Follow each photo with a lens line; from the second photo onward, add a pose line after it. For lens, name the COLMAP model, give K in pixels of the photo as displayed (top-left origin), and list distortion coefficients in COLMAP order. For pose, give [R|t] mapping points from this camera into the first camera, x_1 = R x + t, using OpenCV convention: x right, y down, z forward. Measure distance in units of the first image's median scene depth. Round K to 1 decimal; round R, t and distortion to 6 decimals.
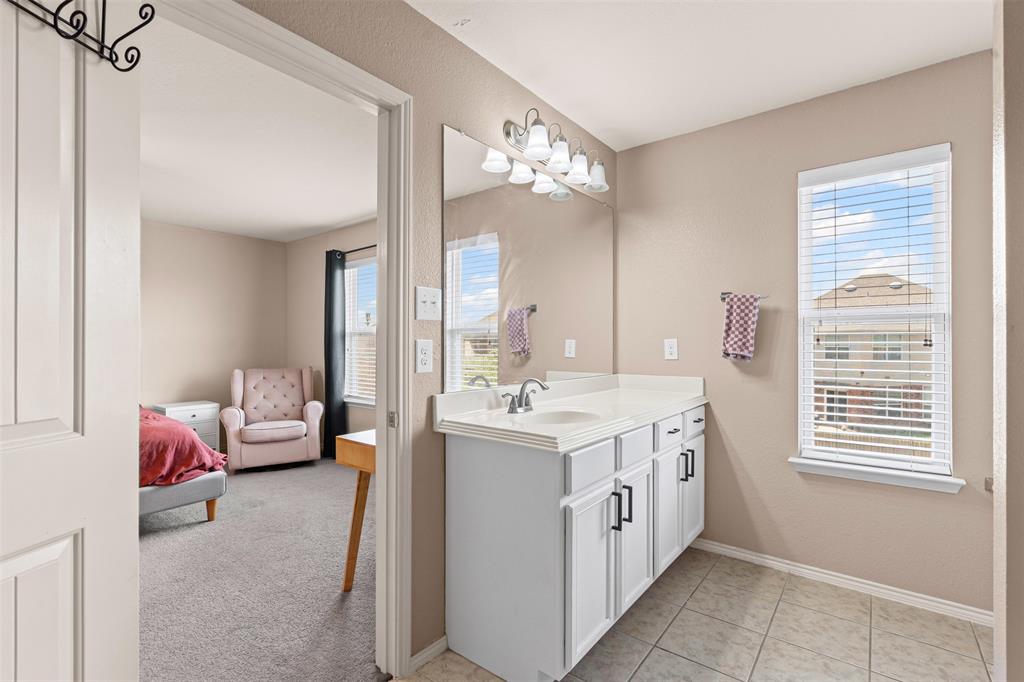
lens RADIAL K [[465.4, 0, 509.9], [0, 465.4, 346.1], [0, 0, 1]] dist [-0.001374, 0.000265]
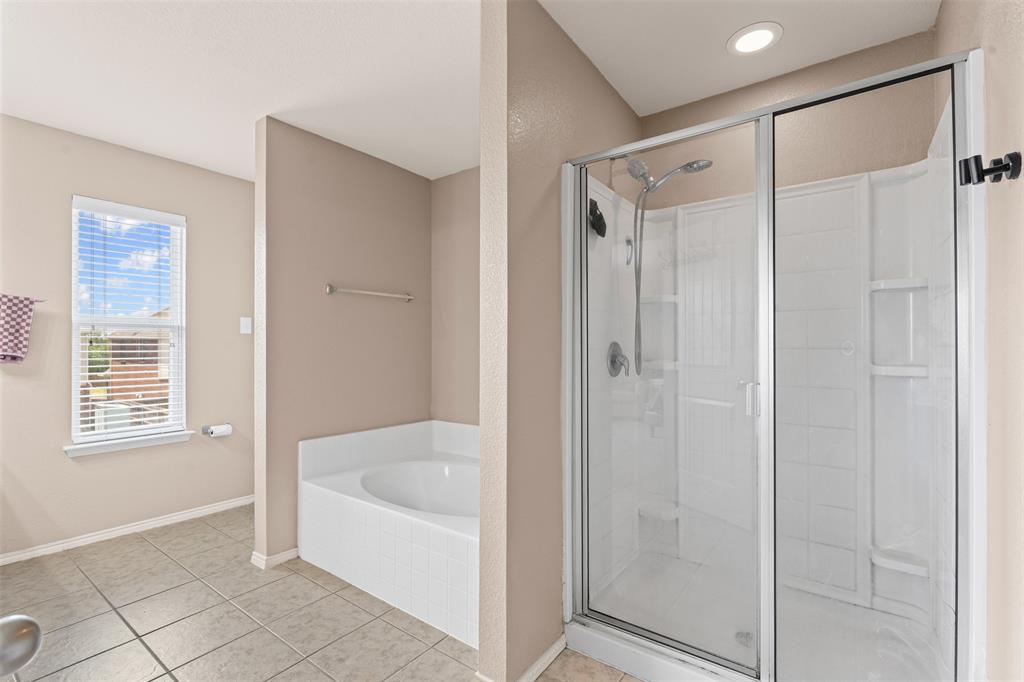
lens RADIAL K [[465.4, 0, 509.9], [0, 465.4, 346.1], [0, 0, 1]] dist [-0.001374, 0.000265]
pose [[-0.029141, -0.000456, 0.999575, -0.540087], [0.002119, 0.999998, 0.000518, -0.000520], [-0.999573, 0.002133, -0.029140, -0.038304]]
